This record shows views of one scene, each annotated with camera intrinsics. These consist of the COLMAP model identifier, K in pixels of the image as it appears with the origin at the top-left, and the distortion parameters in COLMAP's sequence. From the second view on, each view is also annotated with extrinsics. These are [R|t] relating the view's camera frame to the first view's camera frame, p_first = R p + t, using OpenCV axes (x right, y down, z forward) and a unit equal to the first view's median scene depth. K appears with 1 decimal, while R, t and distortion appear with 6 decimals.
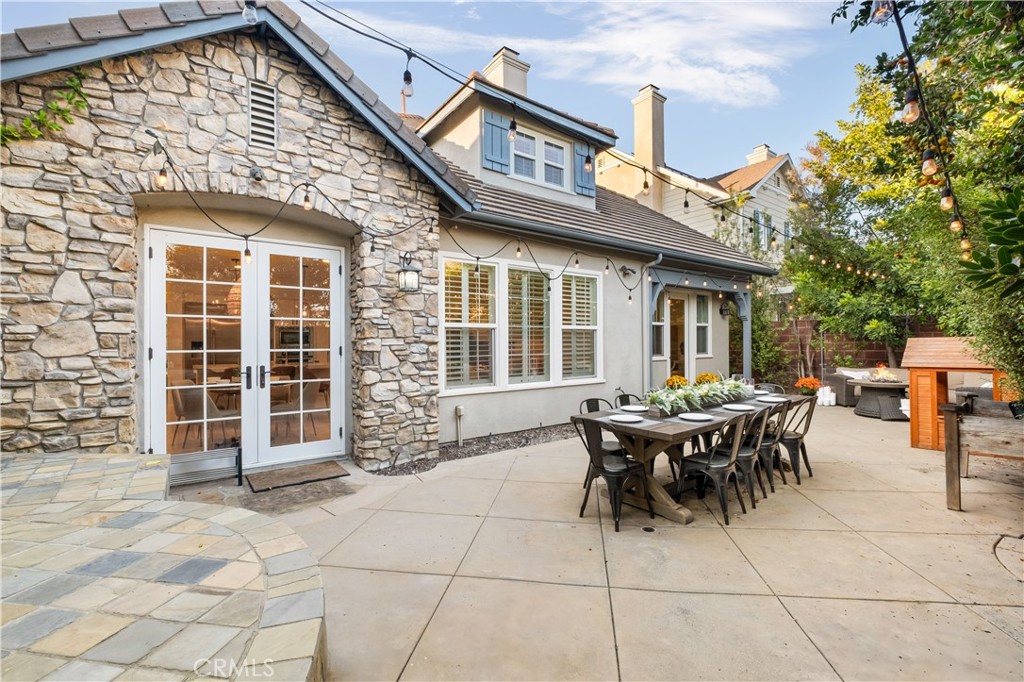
lens RADIAL K [[437.0, 0, 512.0], [0, 437.0, 341.0], [0, 0, 1]] dist [0.000866, -0.000268]
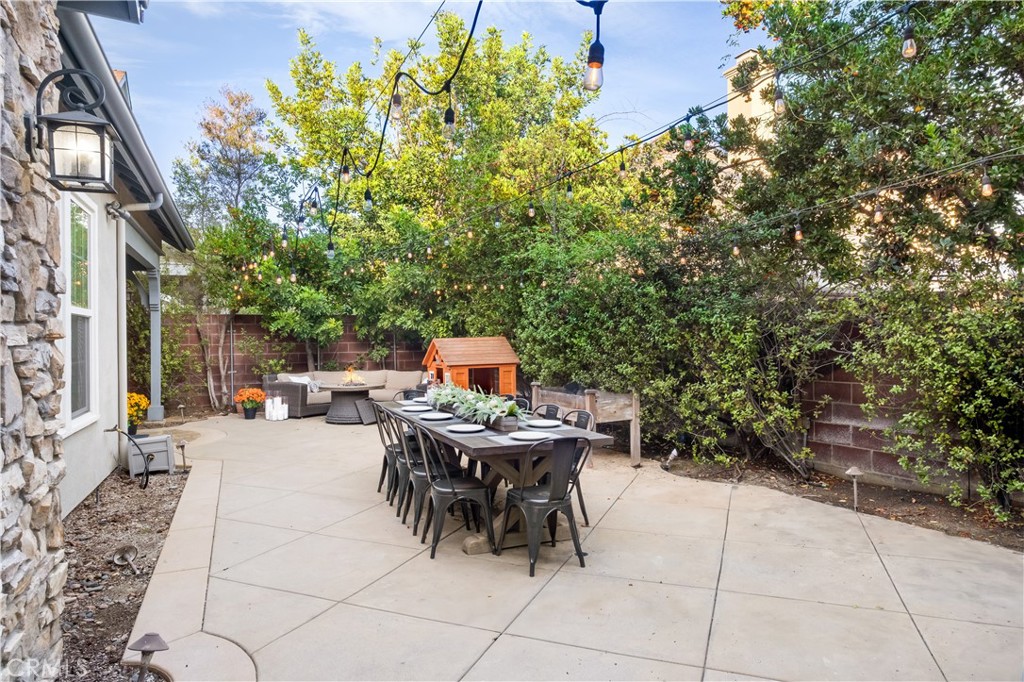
lens RADIAL K [[627.8, 0, 512.0], [0, 627.8, 341.0], [0, 0, 1]] dist [0.001148, 0.000128]
pose [[0.230142, 0.005406, 0.973142, -0.335427], [0.000453, 0.999984, -0.005662, 0.005269], [-0.973157, 0.001744, 0.230136, 0.302568]]
